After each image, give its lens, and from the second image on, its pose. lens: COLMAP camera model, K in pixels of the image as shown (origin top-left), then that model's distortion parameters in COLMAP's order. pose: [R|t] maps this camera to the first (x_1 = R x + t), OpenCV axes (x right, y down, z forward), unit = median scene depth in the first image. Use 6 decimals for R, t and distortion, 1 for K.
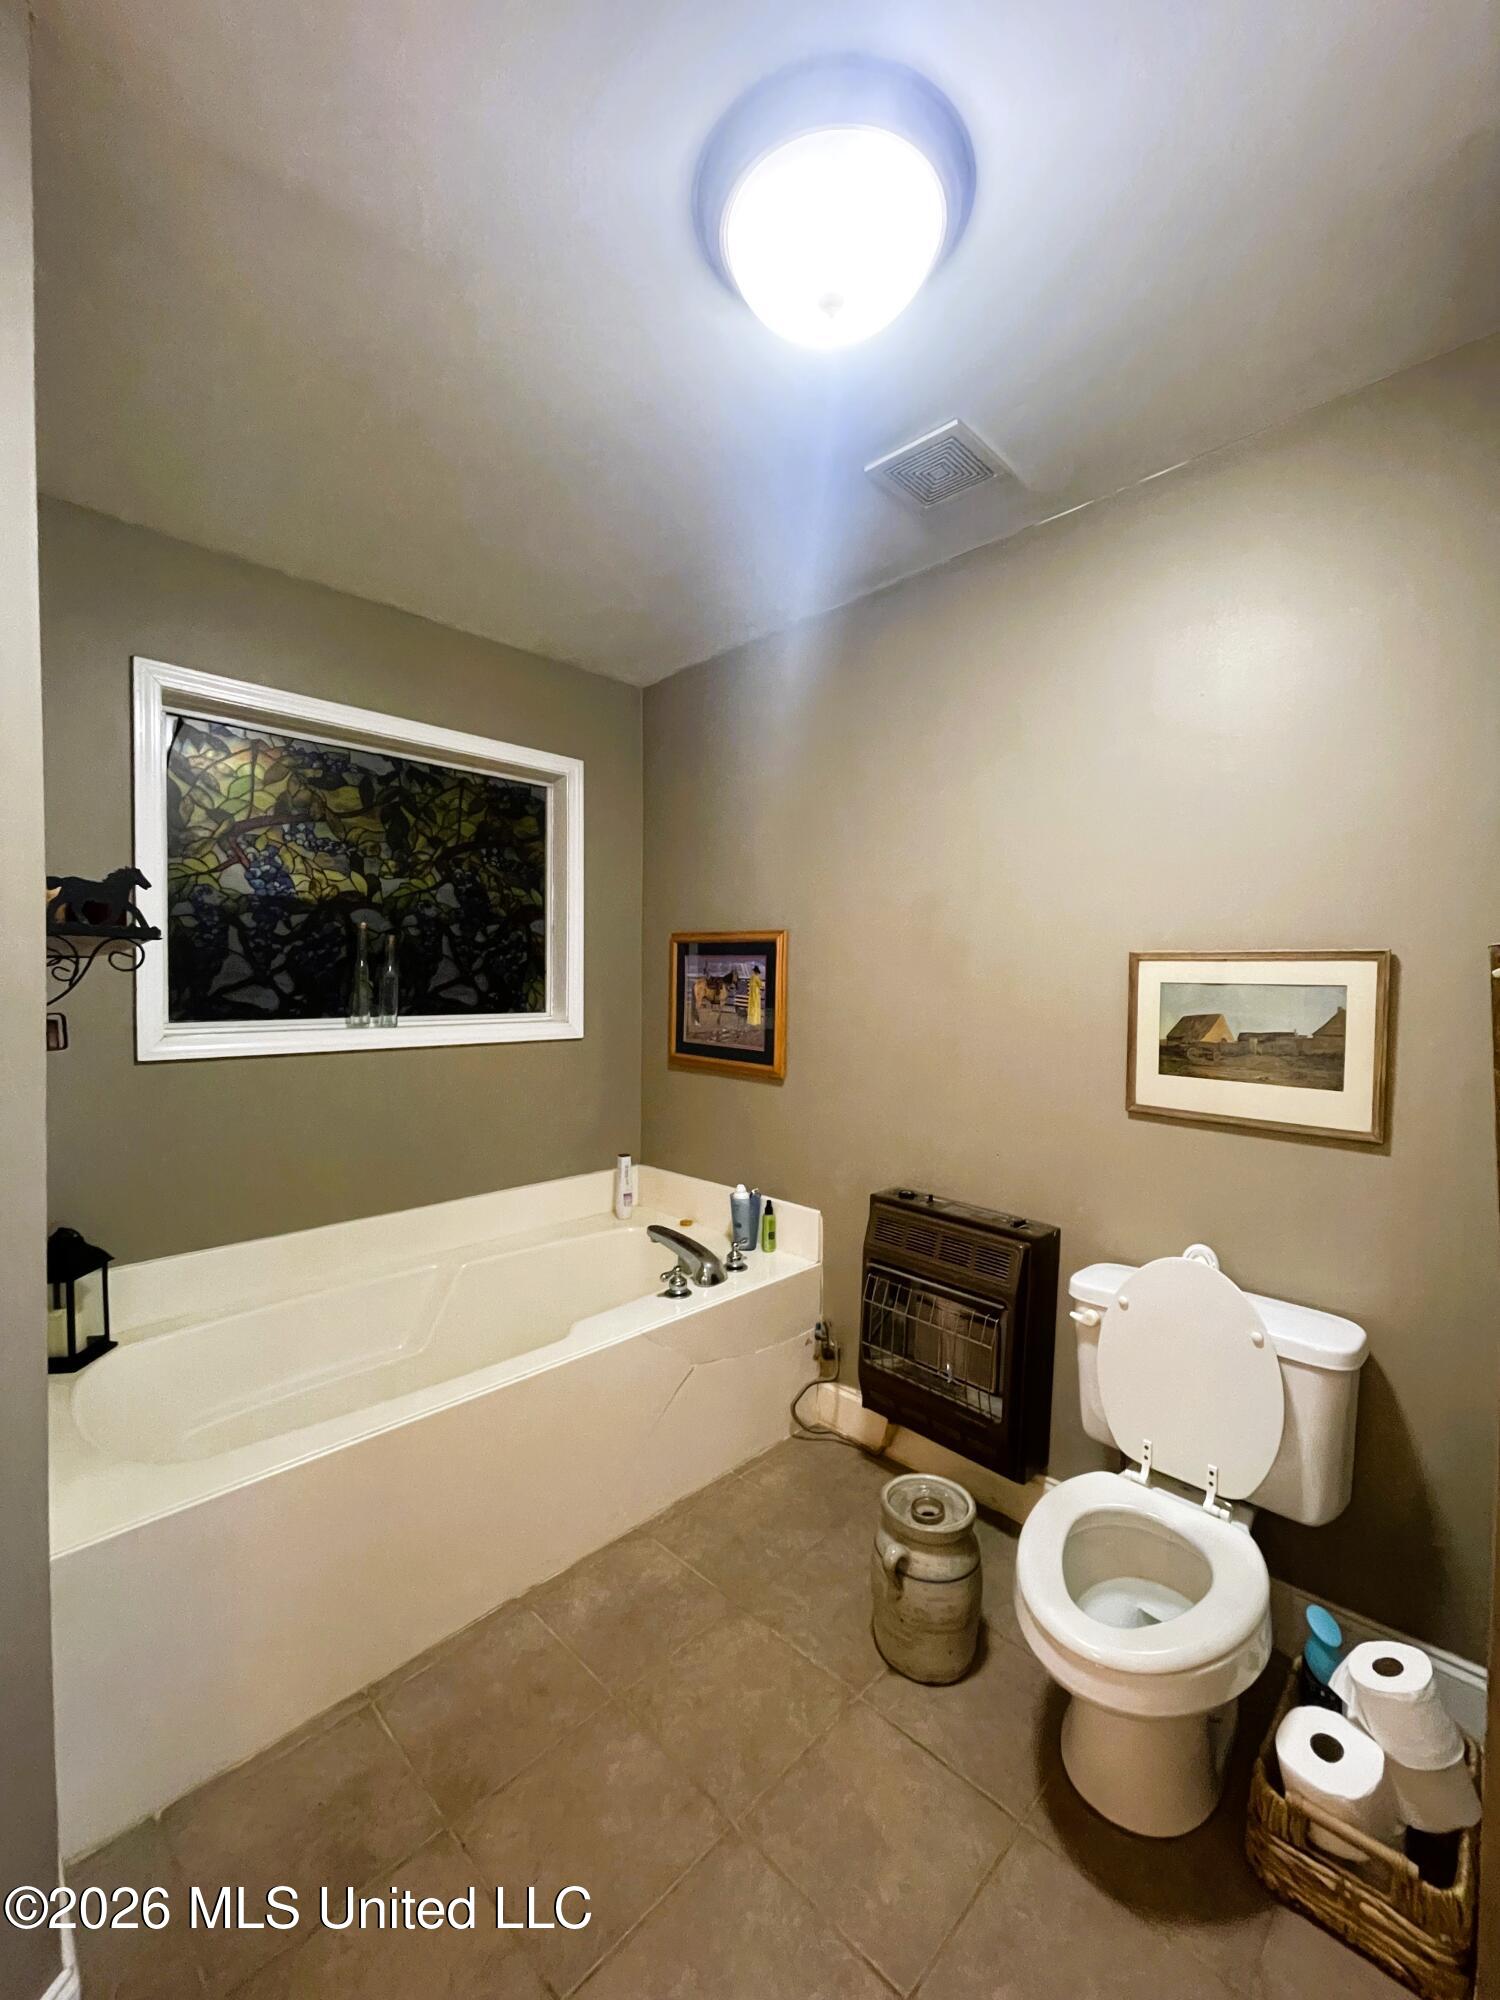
lens RADIAL K [[806.9, 0, 744.4], [0, 806.9, 996.0], [0, 0, 1]] dist [-0.002787, 0.002000]
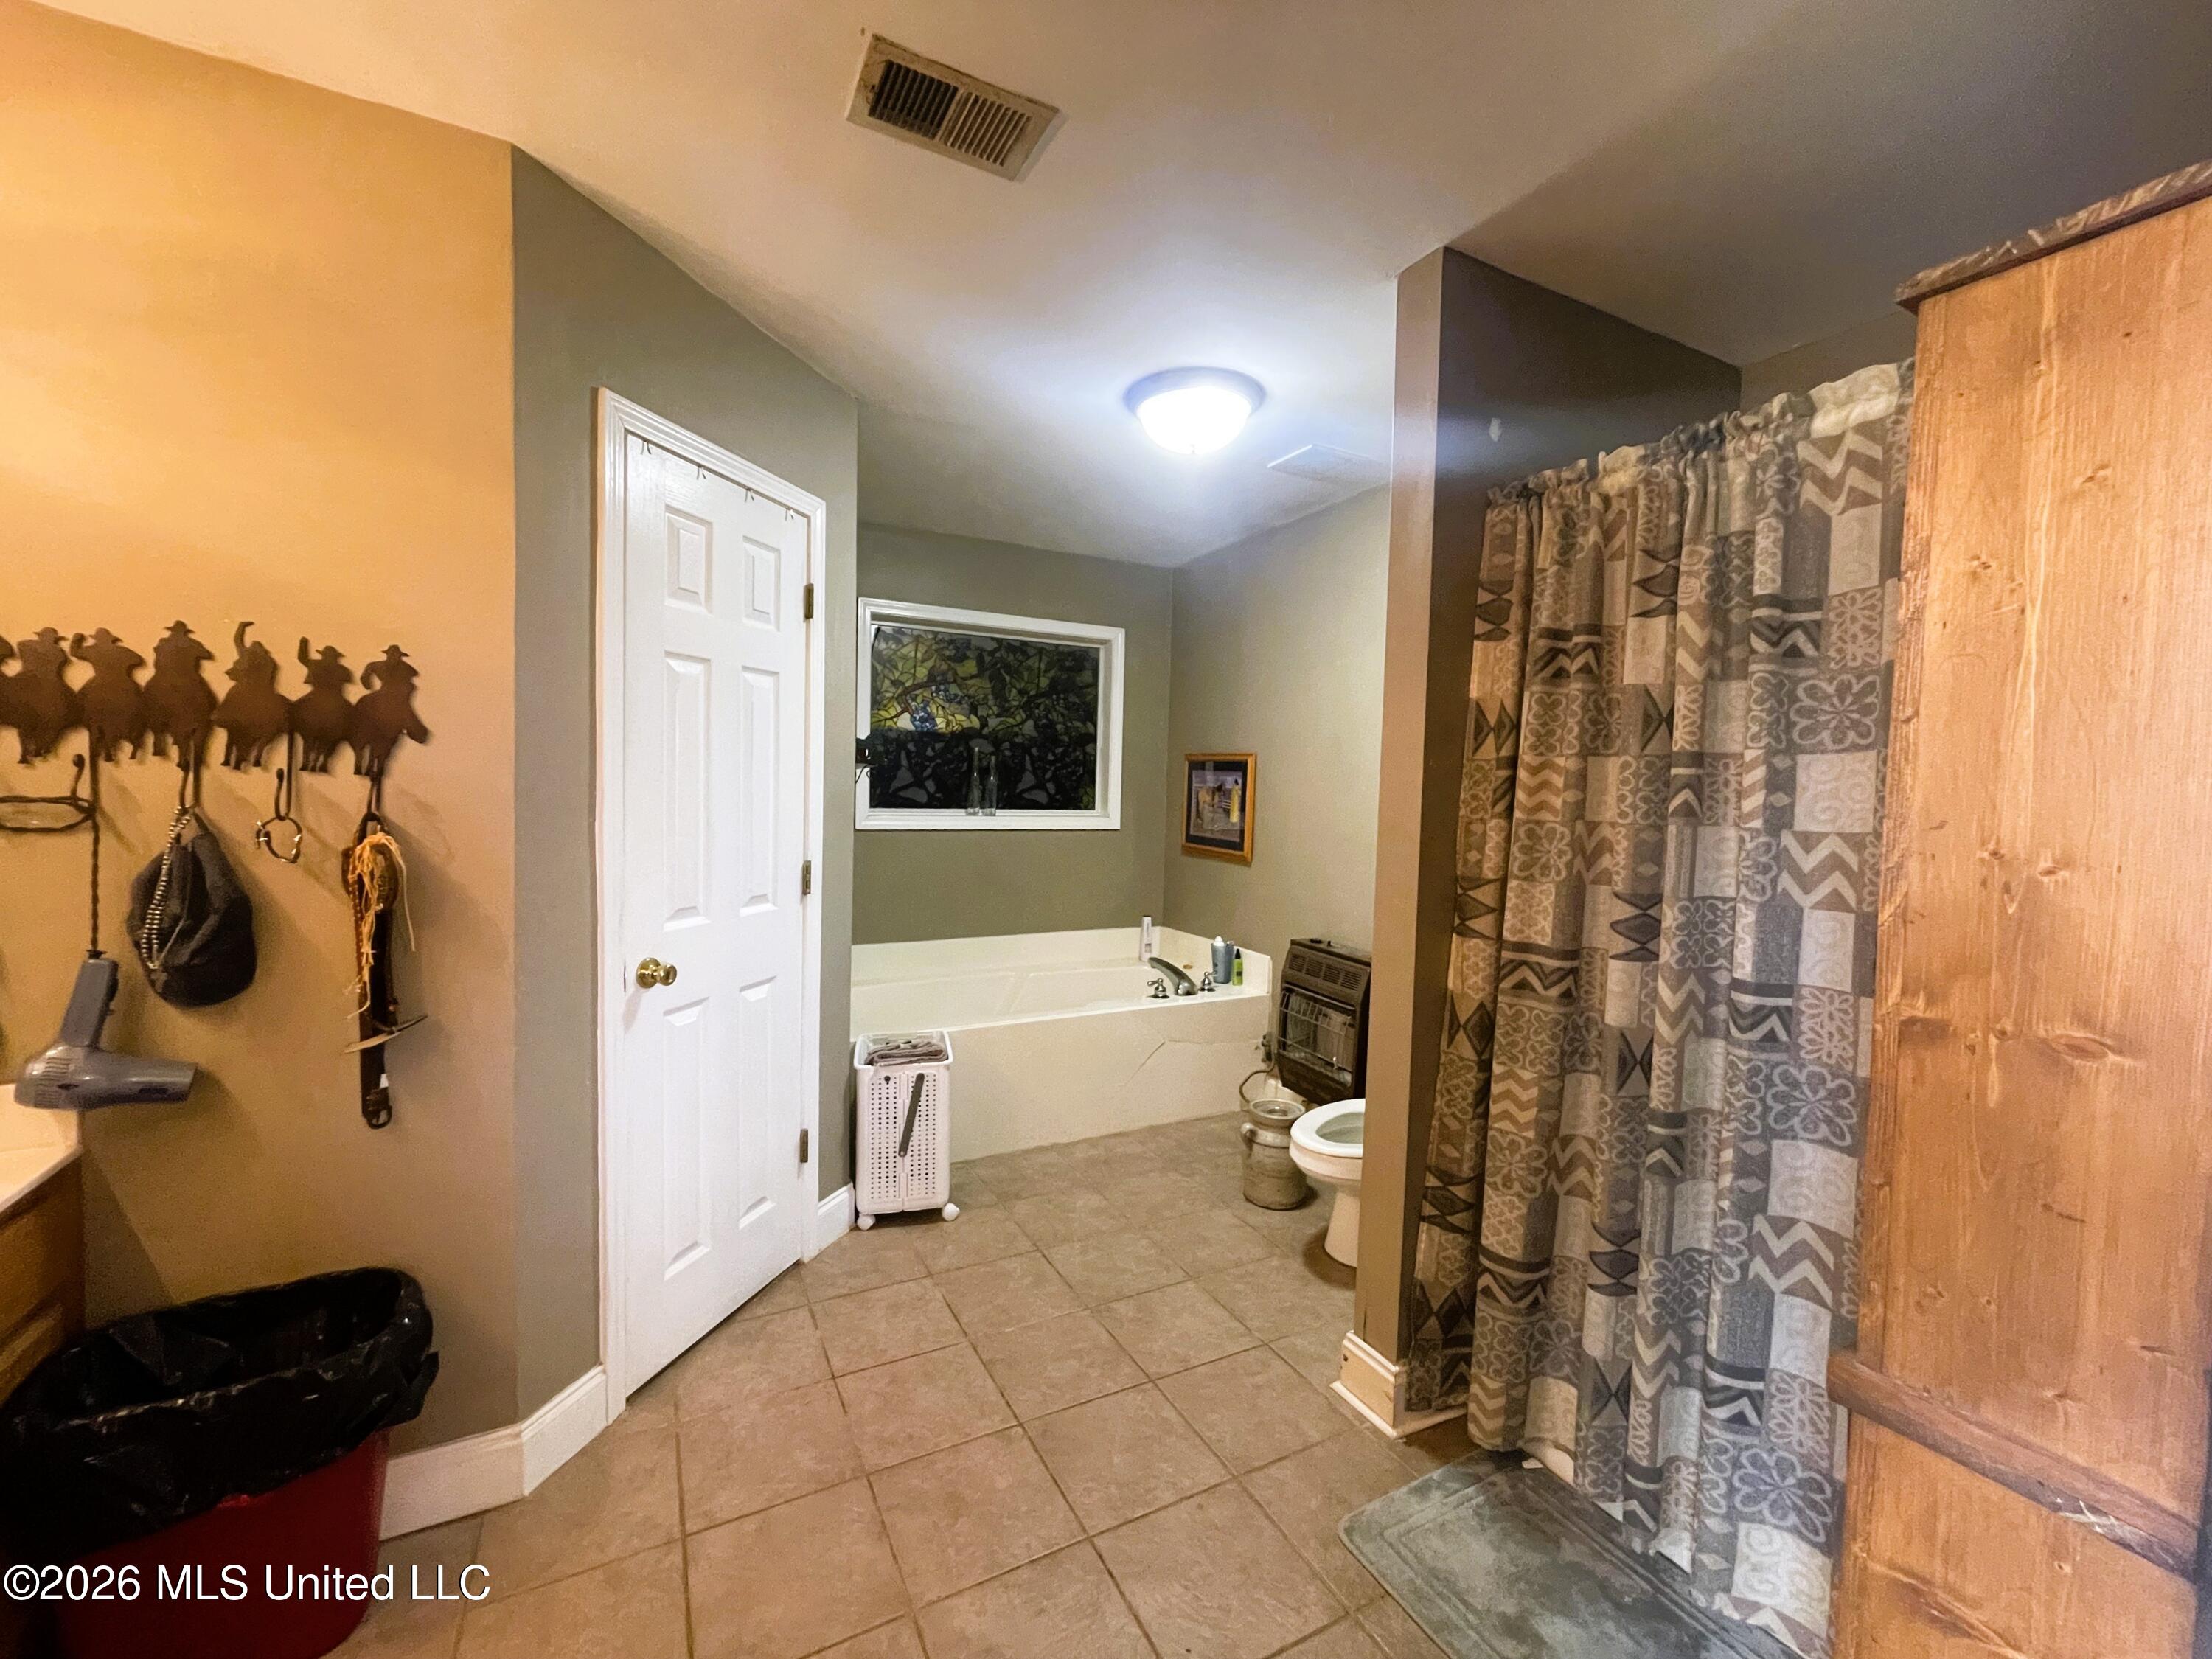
lens RADIAL K [[892.5, 0, 1100.4], [0, 892.5, 827.5], [0, 0, 1]] dist [-0.002787, 0.002000]
pose [[0.949620, 0.030414, -0.311926, 0.280228], [-0.023686, 0.999398, 0.025335, 0.011976], [0.312508, -0.016670, 0.949769, -0.532614]]
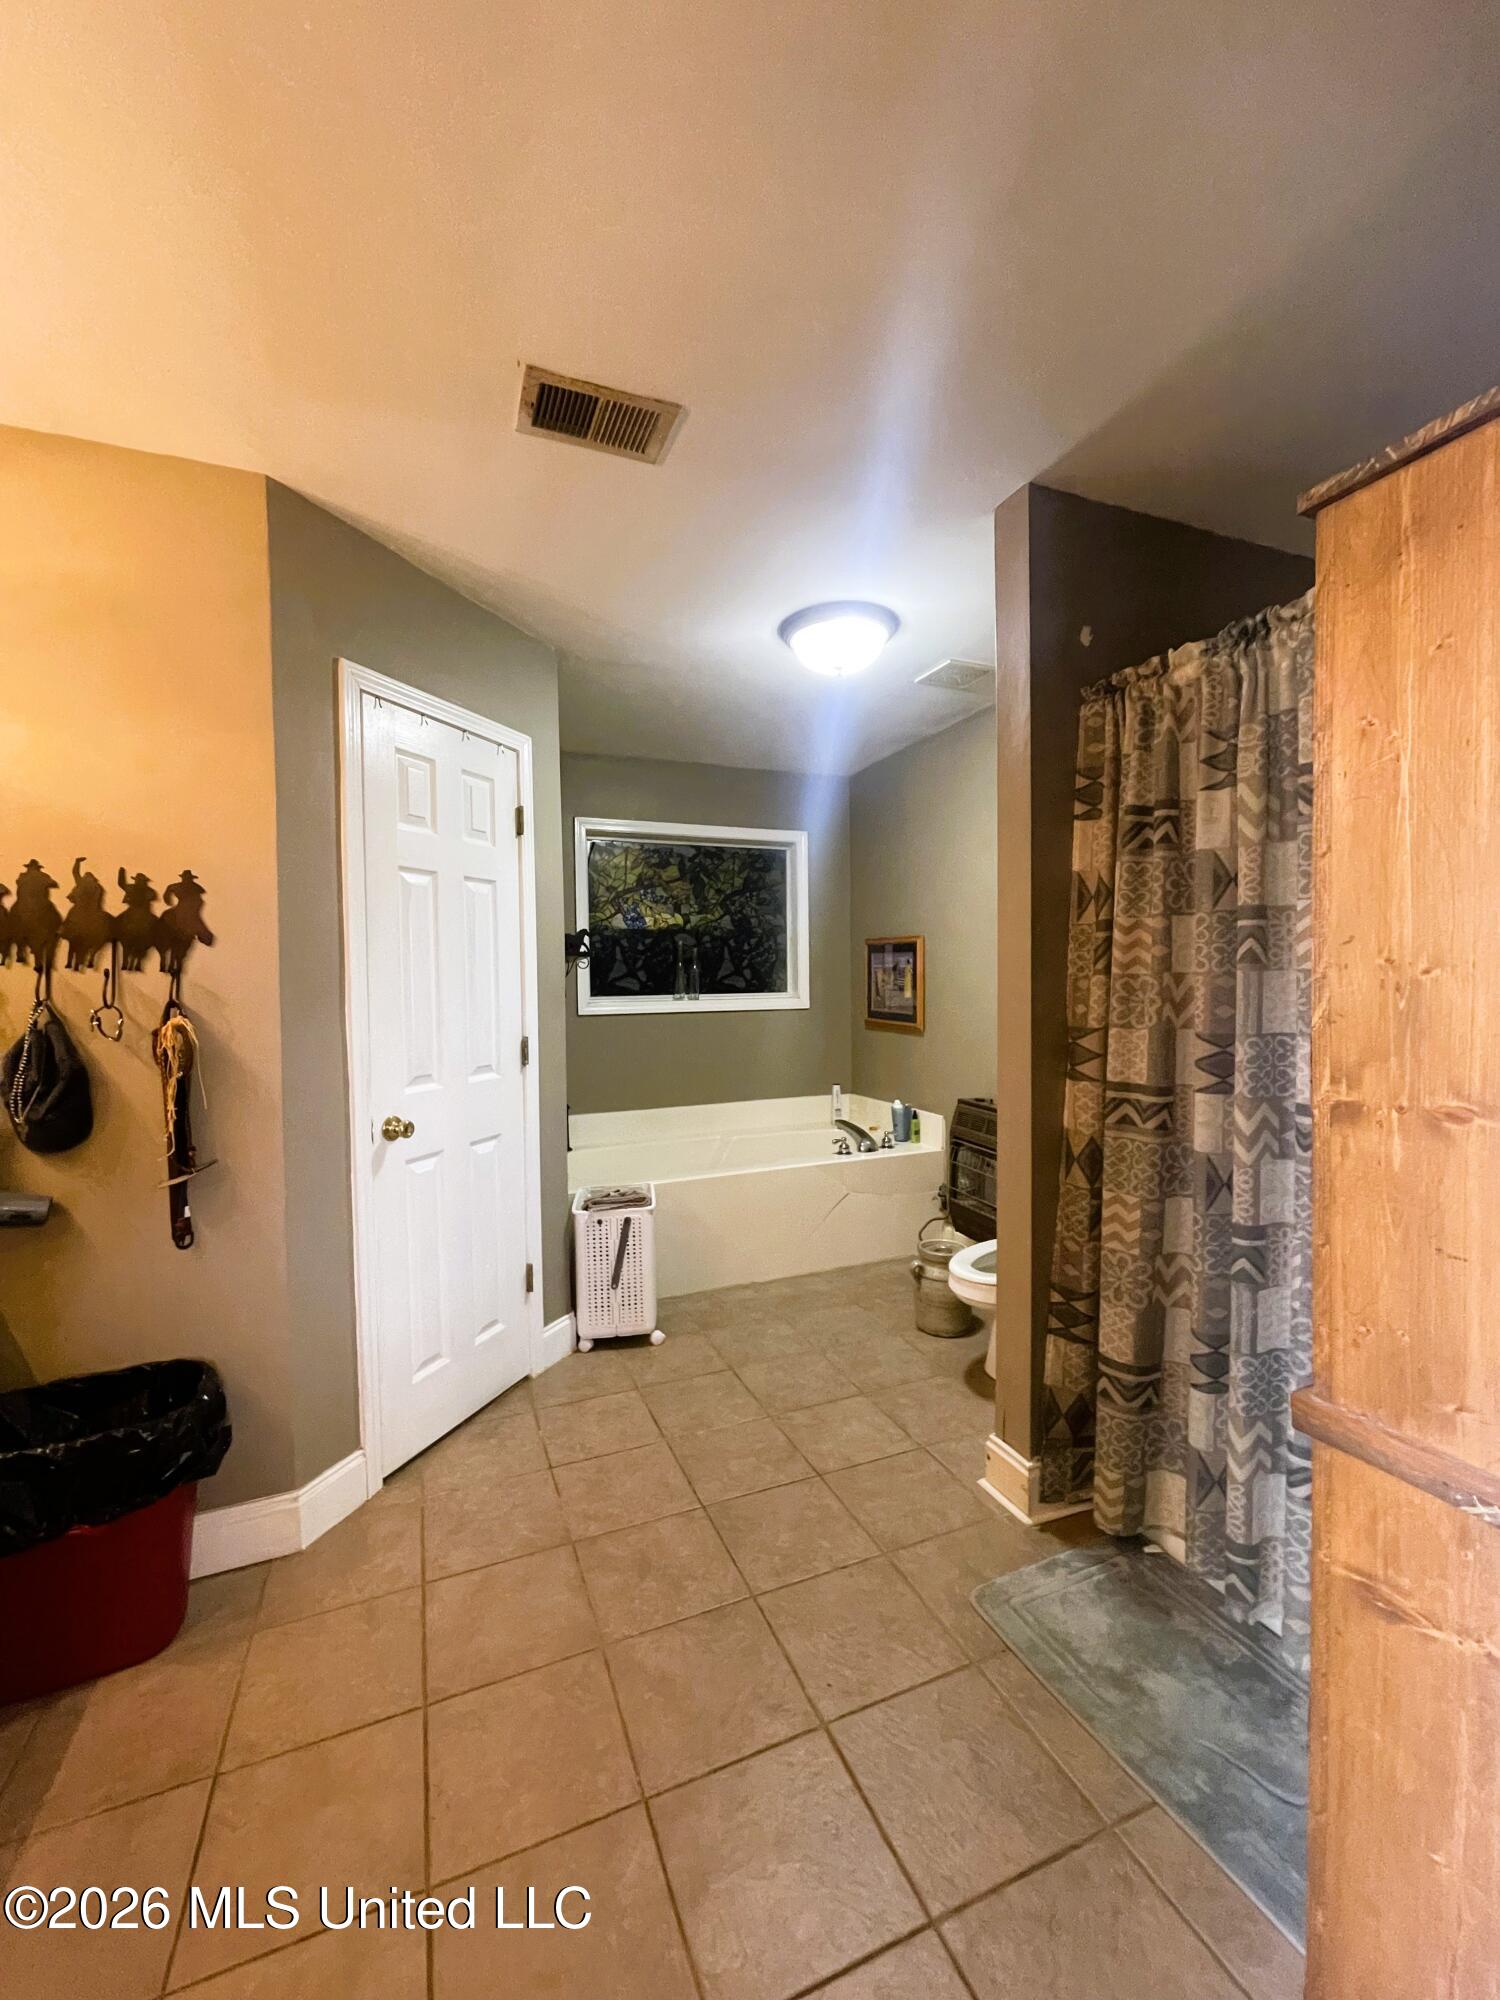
lens RADIAL K [[806.9, 0, 746.8], [0, 806.9, 1003.5], [0, 0, 1]] dist [-0.002787, 0.002000]
pose [[0.916652, -0.007954, -0.399608, 0.359271], [0.012260, 0.999891, 0.008222, 0.031749], [0.399499, -0.012436, 0.916649, -0.555976]]
